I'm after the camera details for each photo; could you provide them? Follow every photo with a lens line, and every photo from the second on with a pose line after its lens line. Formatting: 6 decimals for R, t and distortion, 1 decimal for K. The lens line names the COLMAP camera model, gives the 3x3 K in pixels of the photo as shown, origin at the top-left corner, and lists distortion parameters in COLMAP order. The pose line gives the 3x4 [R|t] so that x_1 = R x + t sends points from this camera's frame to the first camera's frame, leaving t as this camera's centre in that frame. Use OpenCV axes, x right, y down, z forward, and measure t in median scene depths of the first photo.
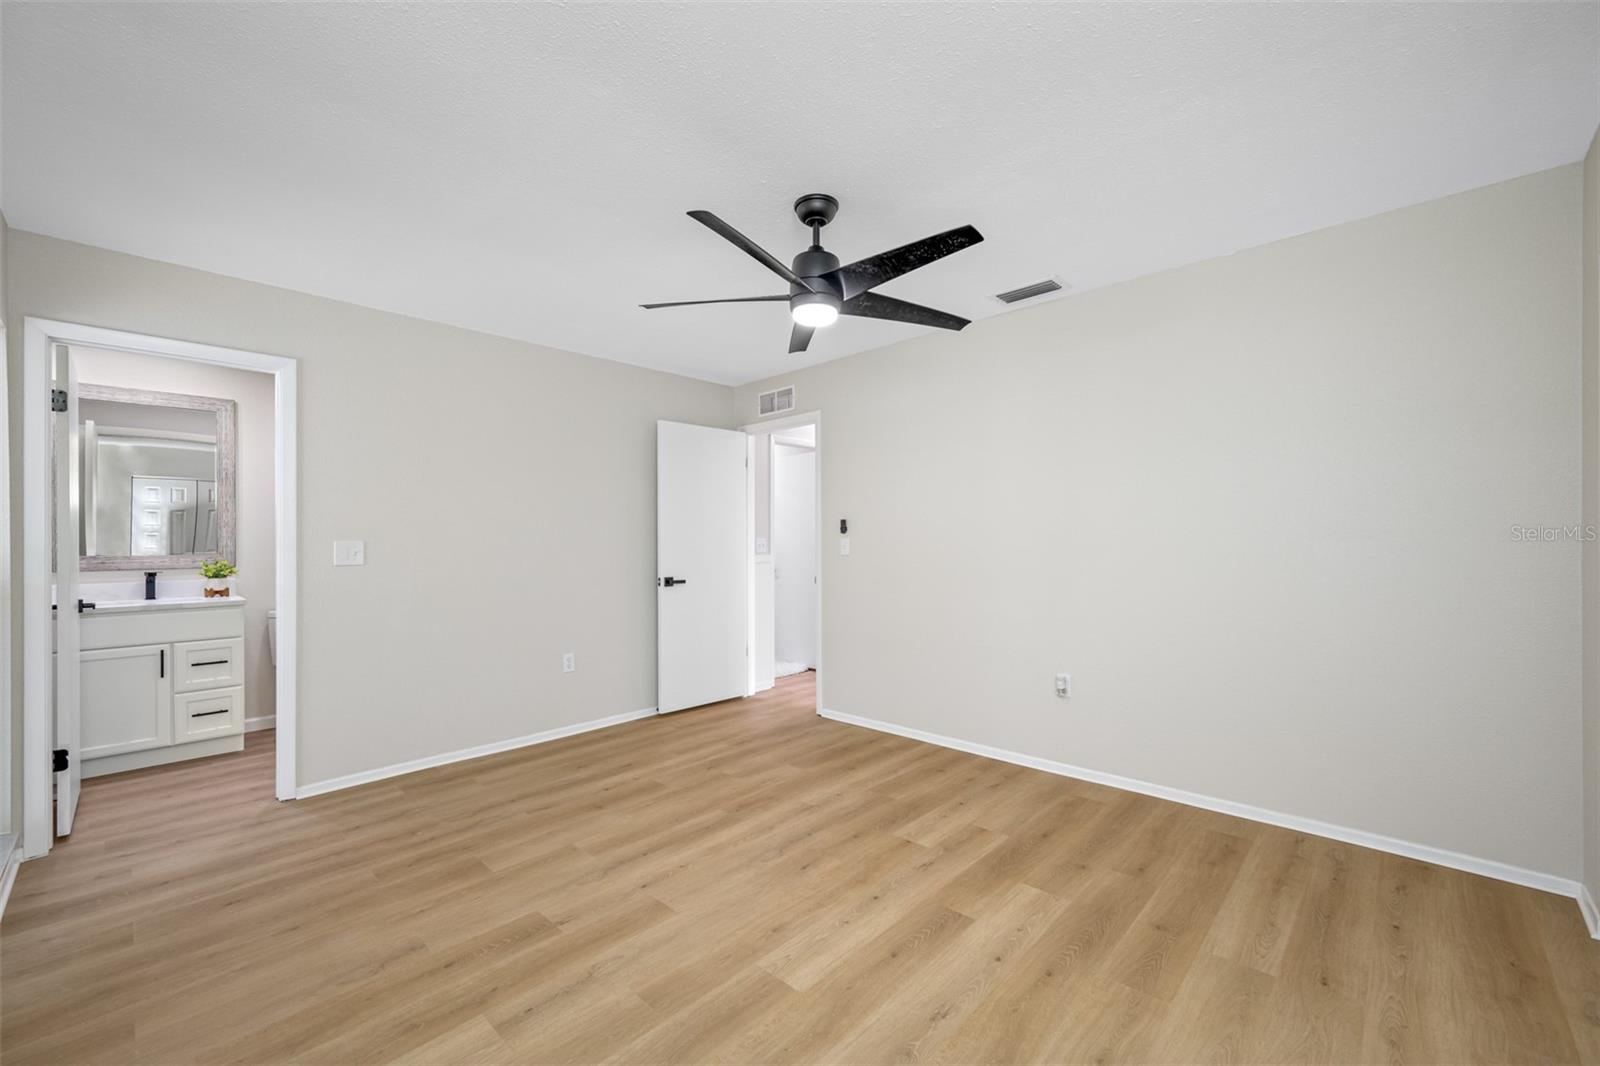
lens RADIAL K [[637.3, 0, 795.9], [0, 637.3, 547.4], [0, 0, 1]] dist [-0.000138, -0.000022]
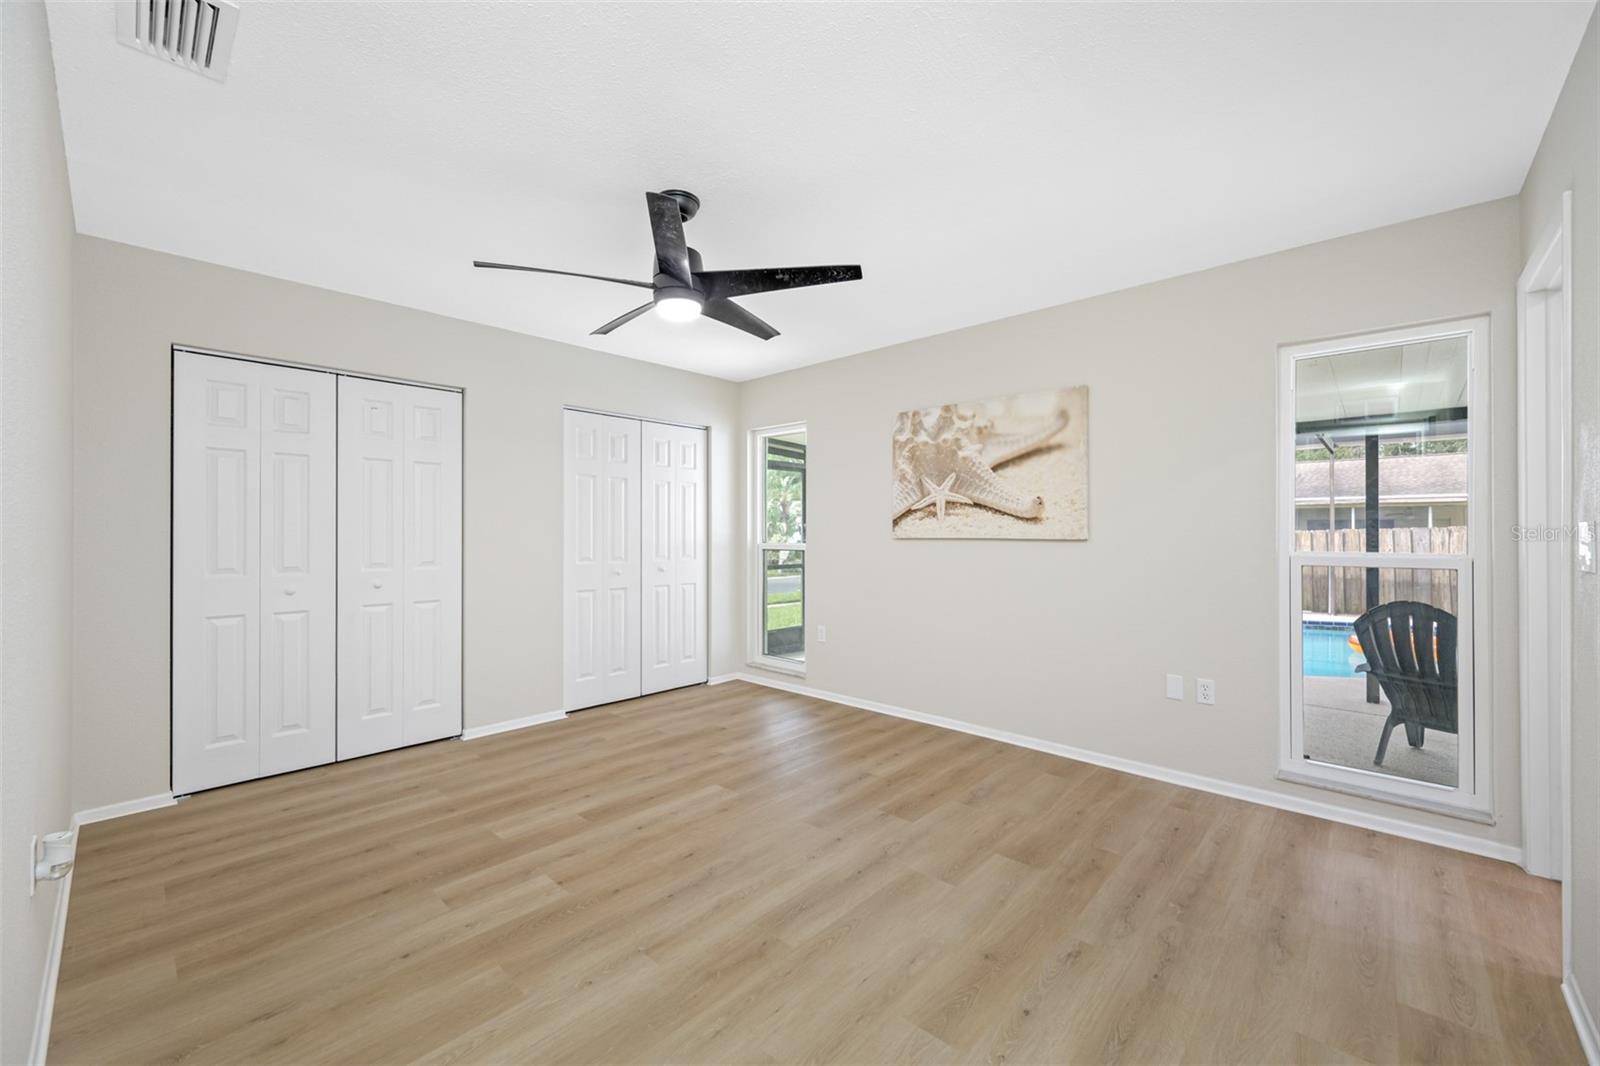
lens RADIAL K [[636.8, 0, 802.7], [0, 636.8, 529.2], [0, 0, 1]] dist [-0.000038, 0.000114]
pose [[-0.999628, 0.010059, -0.025367, -0.130687], [0.010020, 0.999948, 0.001682, -0.013634], [0.025383, 0.001427, -0.999677, 1.823031]]
